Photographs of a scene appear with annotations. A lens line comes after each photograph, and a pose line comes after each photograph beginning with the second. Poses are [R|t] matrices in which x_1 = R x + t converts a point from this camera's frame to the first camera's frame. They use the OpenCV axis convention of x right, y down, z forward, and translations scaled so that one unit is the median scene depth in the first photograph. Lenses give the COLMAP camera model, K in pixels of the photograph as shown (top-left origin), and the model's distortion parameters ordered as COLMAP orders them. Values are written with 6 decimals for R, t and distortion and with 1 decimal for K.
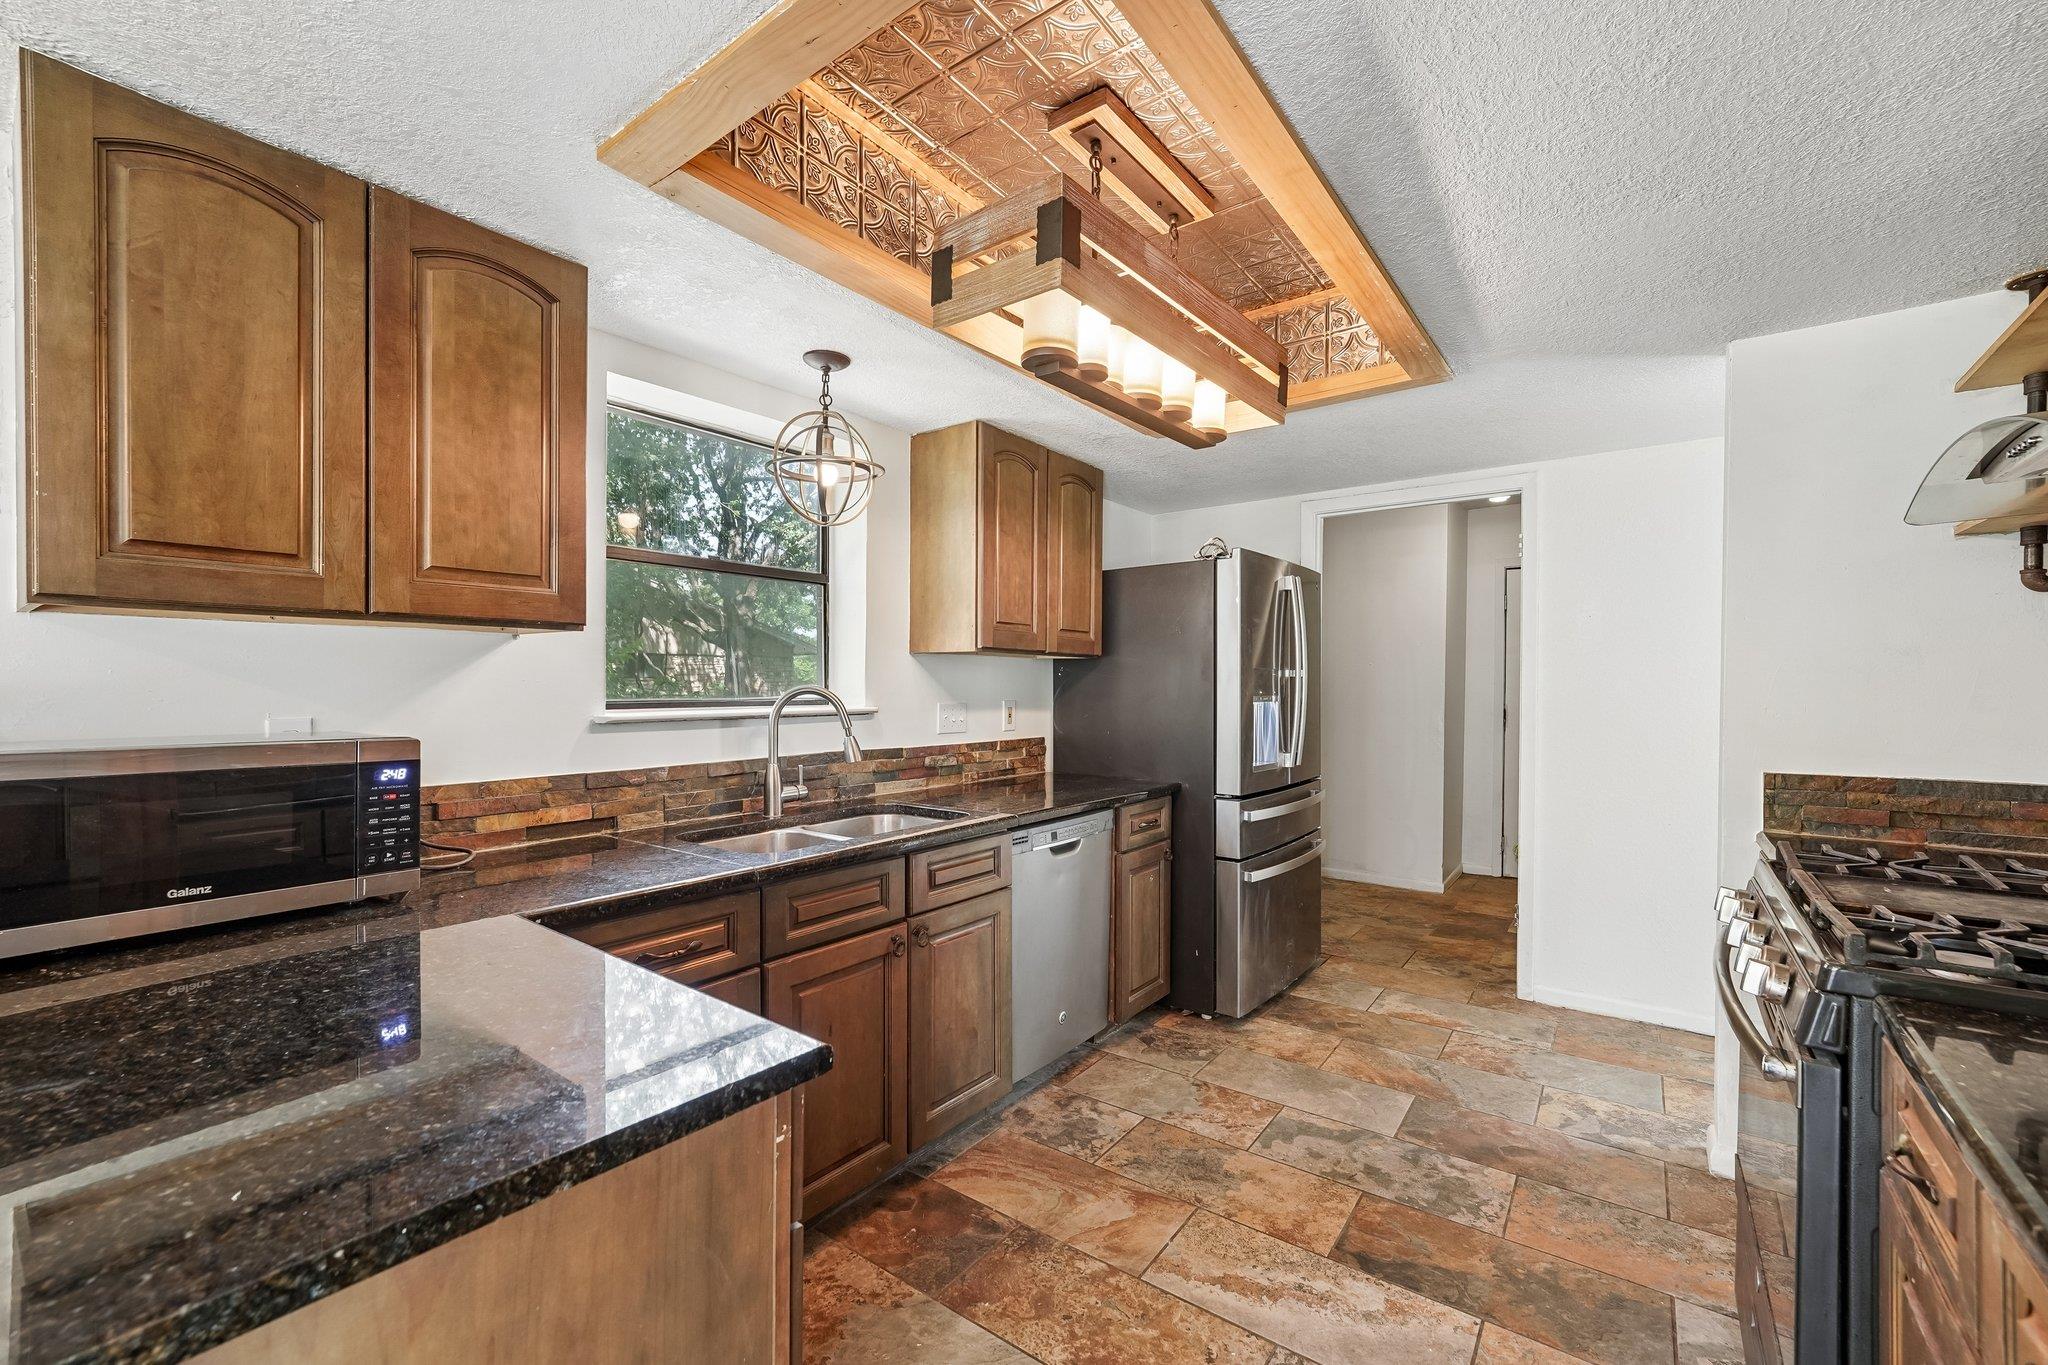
lens RADIAL K [[836.5, 0, 1023.8], [0, 836.5, 664.1], [0, 0, 1]] dist [-0.015844, 0.000244]
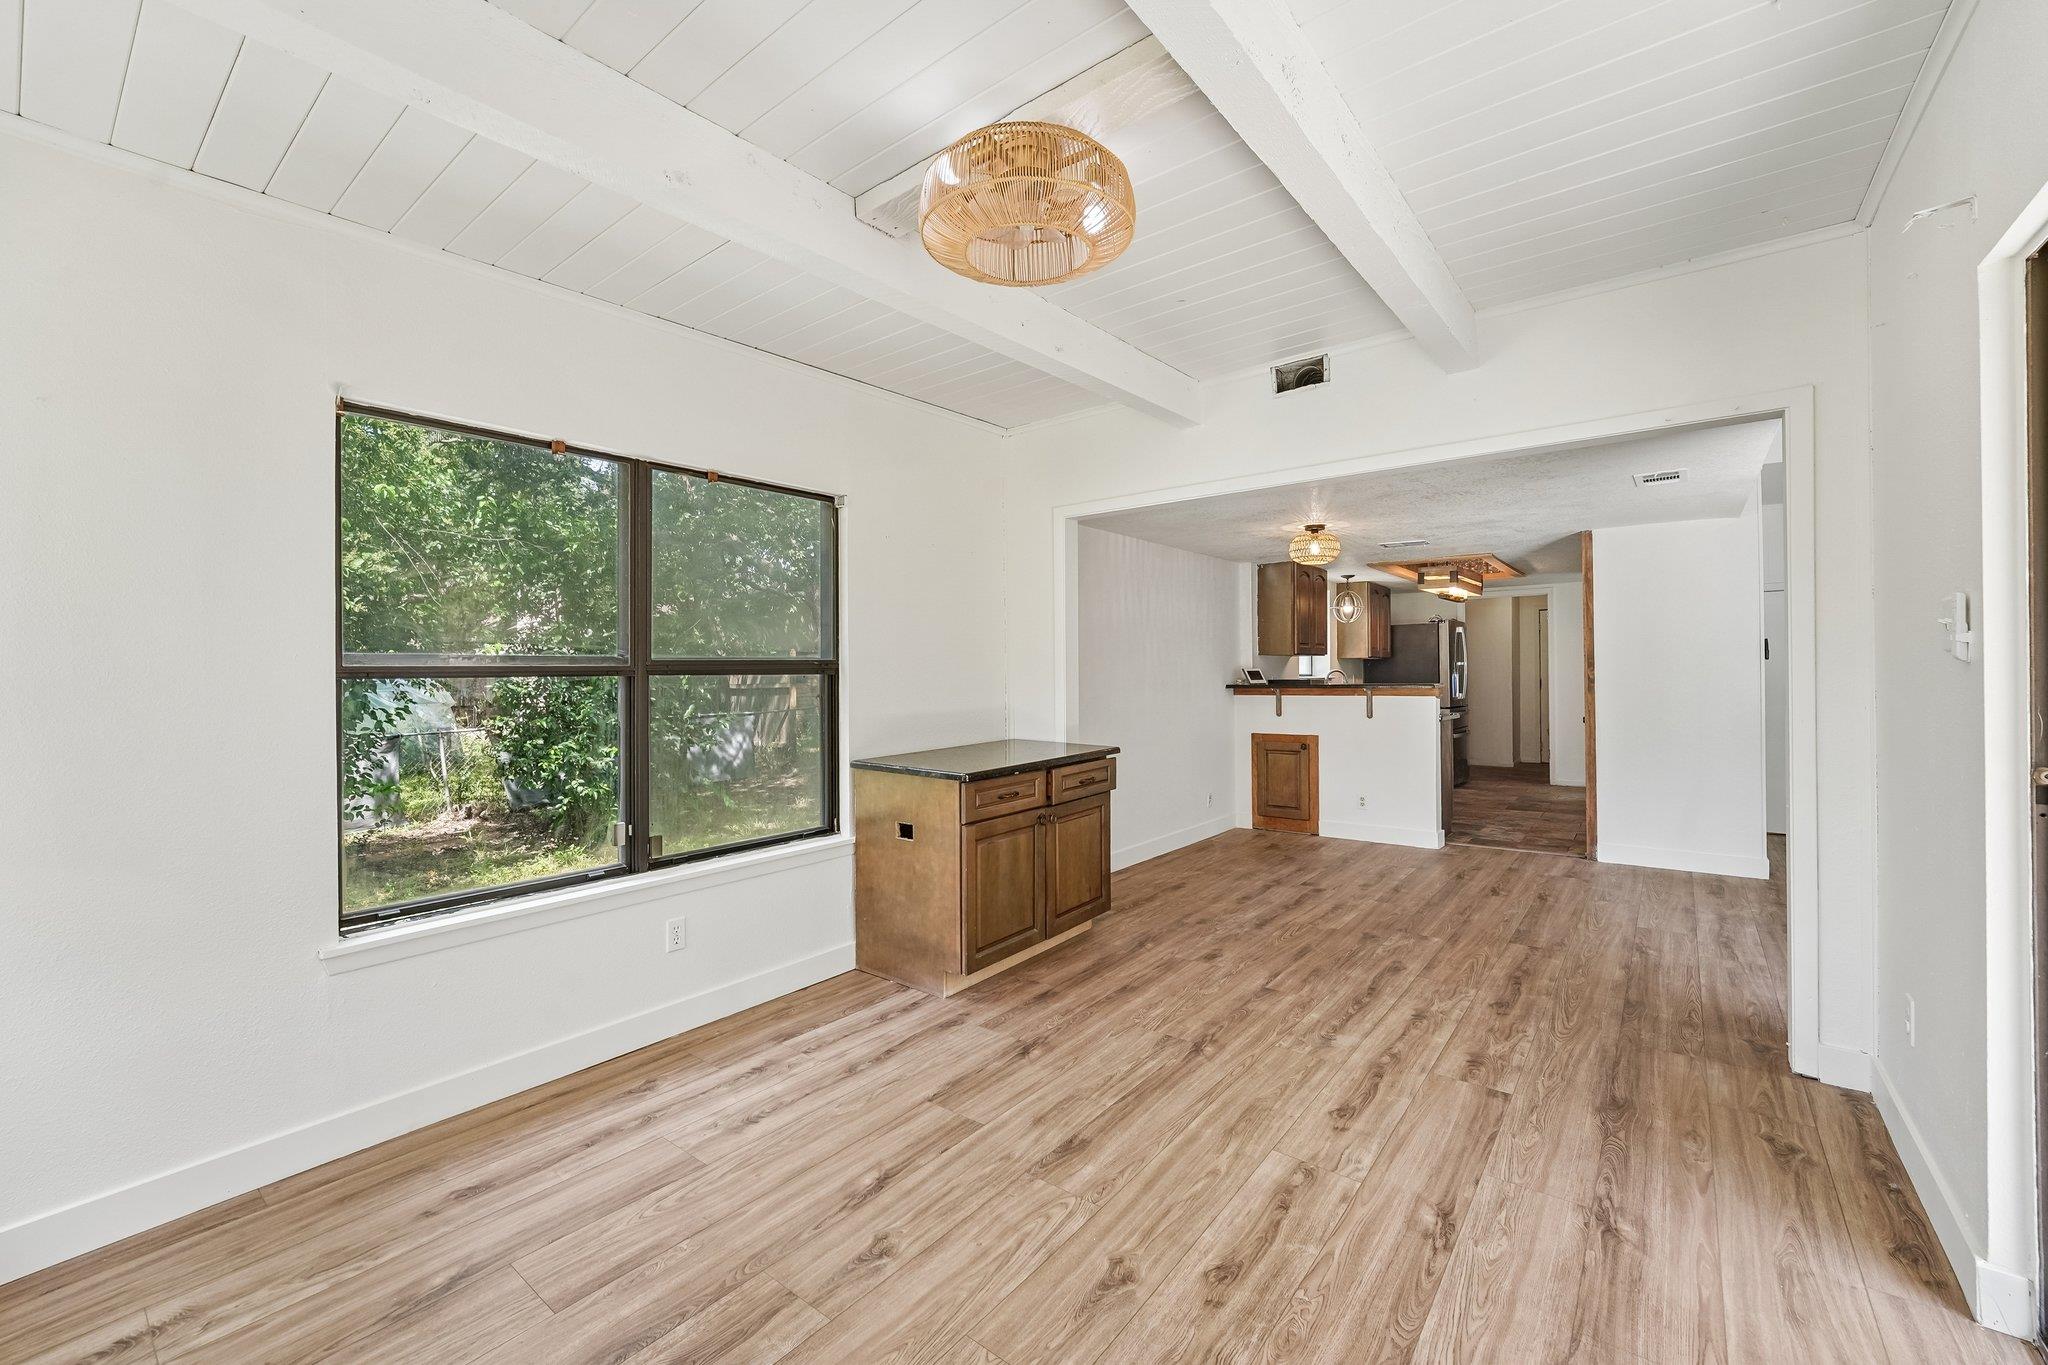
lens RADIAL K [[836.5, 0, 1017.9], [0, 836.5, 665.6], [0, 0, 1]] dist [-0.015844, 0.000244]
pose [[0.999591, -0.011772, -0.026060, -1.528936], [0.012059, 0.999868, 0.010877, -0.039834], [0.025928, -0.011187, 0.999601, -2.535834]]
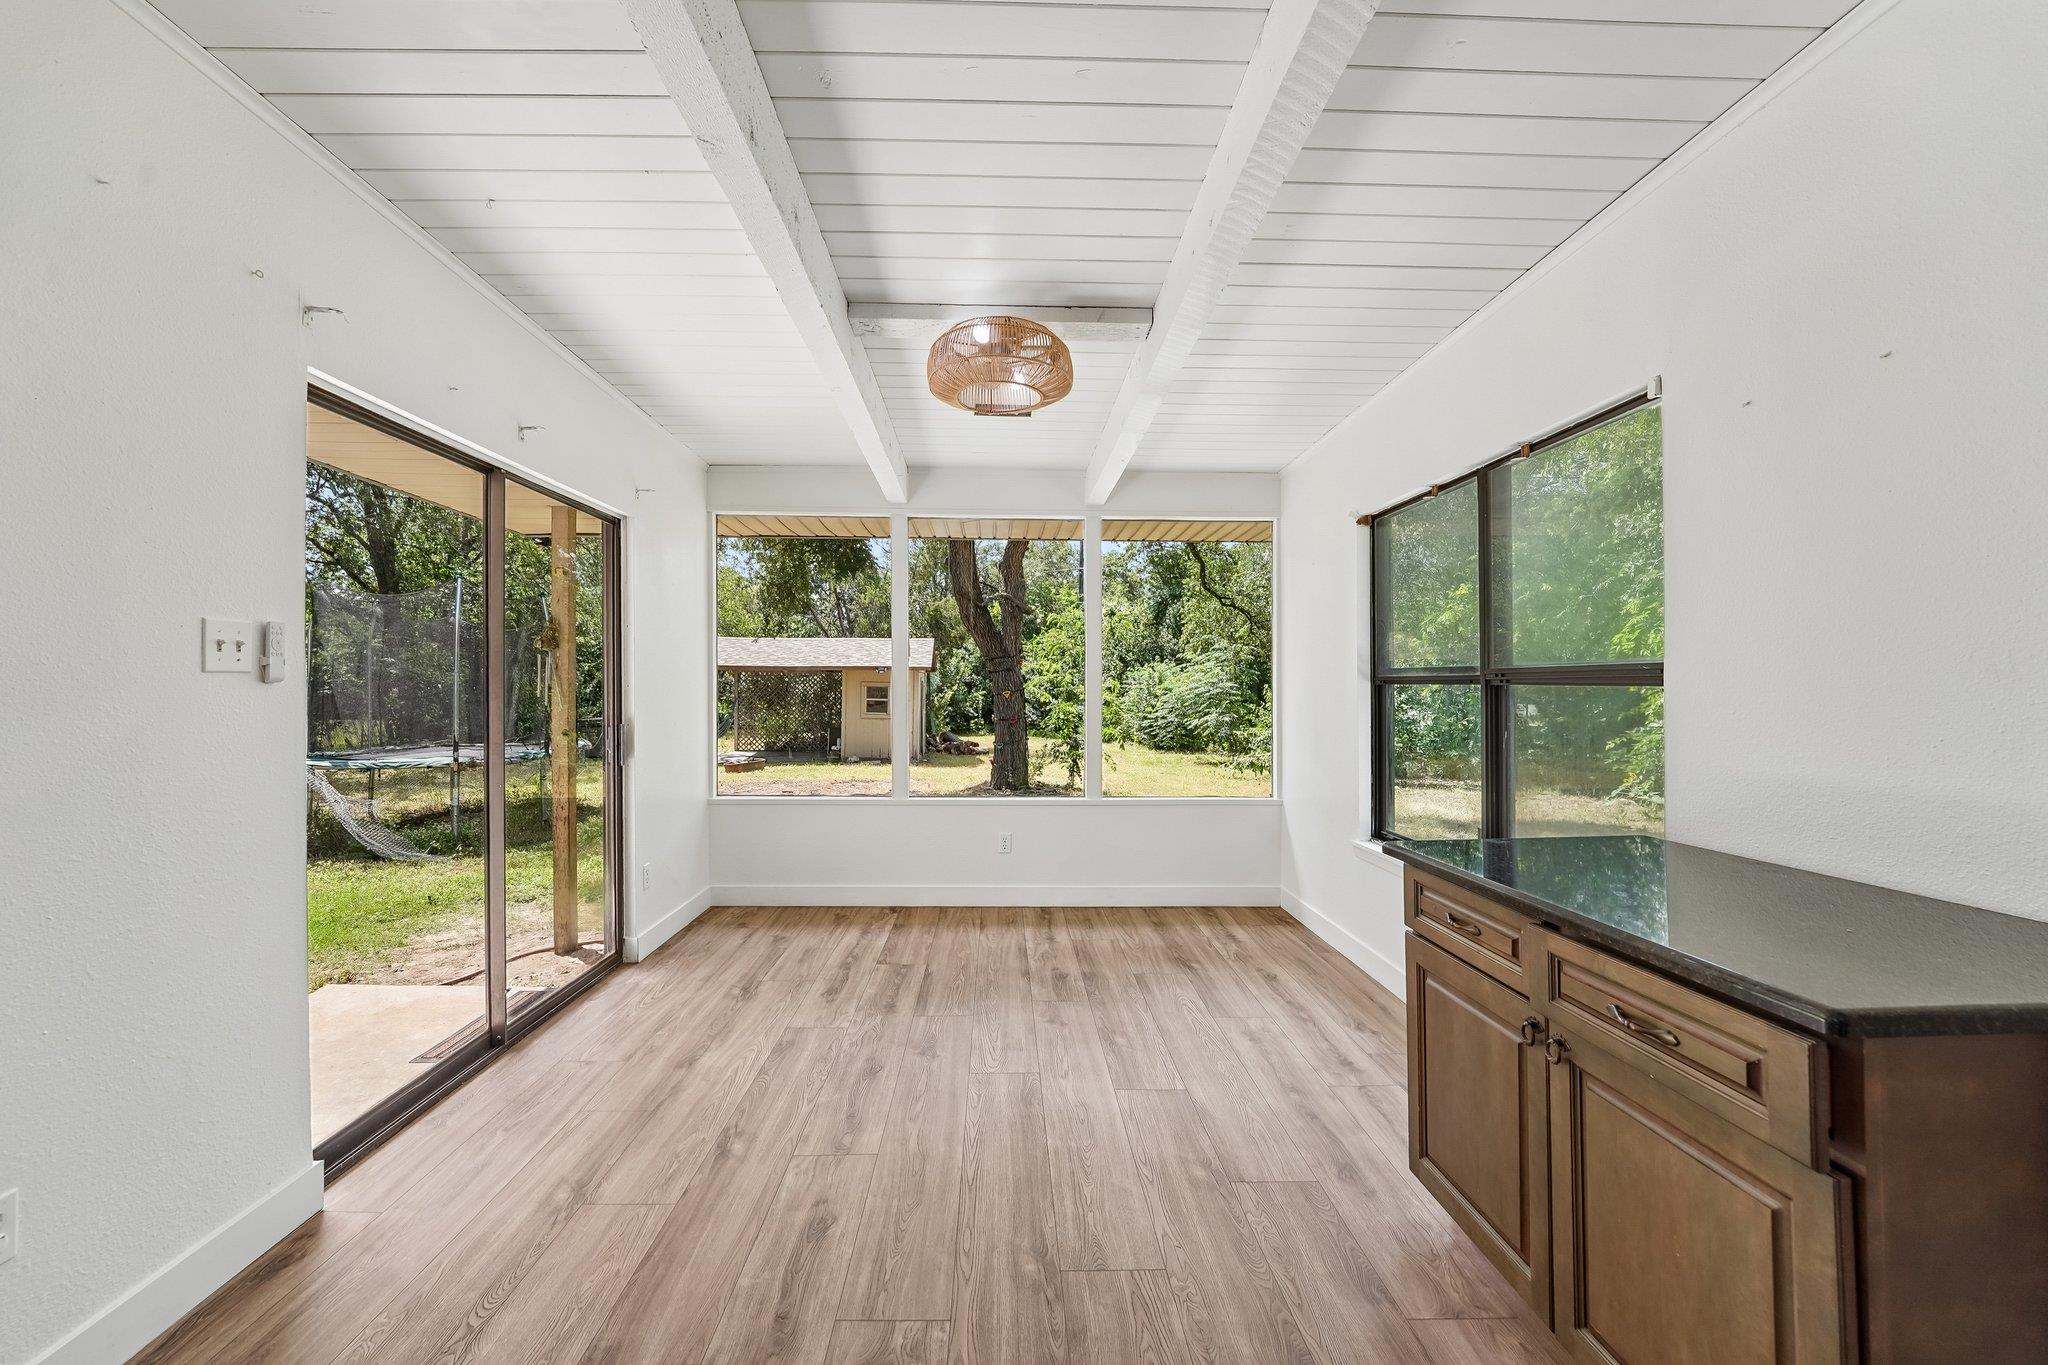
lens RADIAL K [[836.5, 0, 1020.9], [0, 836.5, 679.9], [0, 0, 1]] dist [-0.015844, 0.000244]
pose [[-0.783731, -0.005313, -0.621078, -0.767763], [0.006097, 0.999849, -0.016246, -0.008647], [0.621070, -0.016519, -0.783581, -0.646419]]
